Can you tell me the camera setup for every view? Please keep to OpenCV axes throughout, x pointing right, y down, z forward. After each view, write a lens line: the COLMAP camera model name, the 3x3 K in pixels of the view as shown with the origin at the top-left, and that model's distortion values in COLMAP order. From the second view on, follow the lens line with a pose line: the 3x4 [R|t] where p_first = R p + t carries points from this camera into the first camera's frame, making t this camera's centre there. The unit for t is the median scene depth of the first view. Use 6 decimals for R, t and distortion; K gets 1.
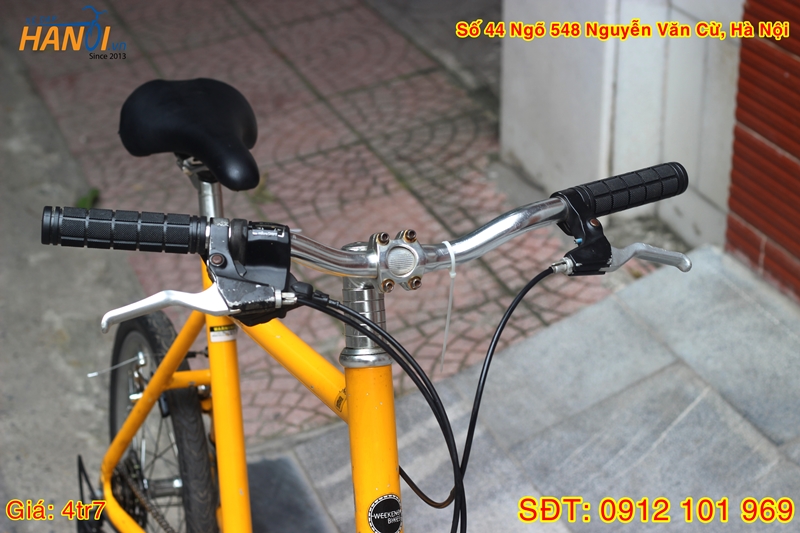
lens RADIAL K [[1923.0, 0, 383.4], [0, 1923.0, 268.0], [0, 0, 1]] dist [-0.082277, -0.536672]
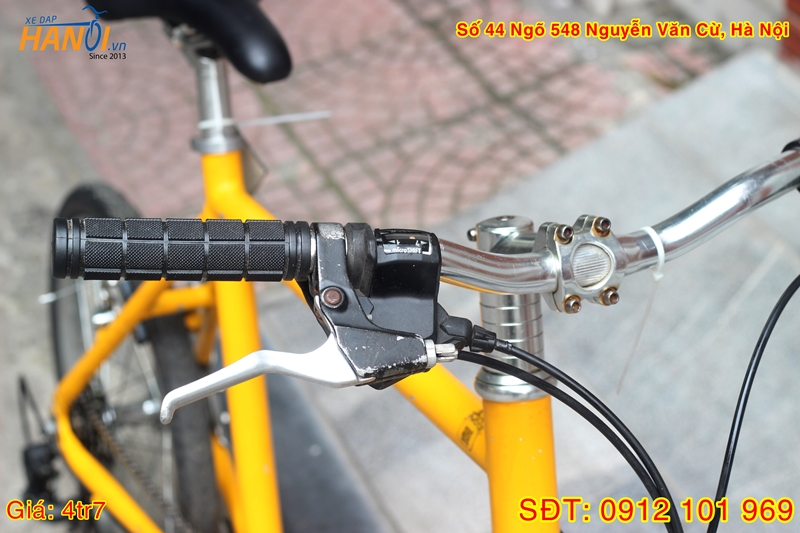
lens RADIAL K [[1952.1, 0, 400.0], [0, 1952.1, 266.5], [0, 0, 1]] dist [-0.140315, -0.521623]
pose [[0.995814, -0.031005, 0.085982, -0.114146], [0.016830, 0.986823, 0.160926, -0.112911], [-0.089839, -0.158805, 0.983214, 0.343466]]
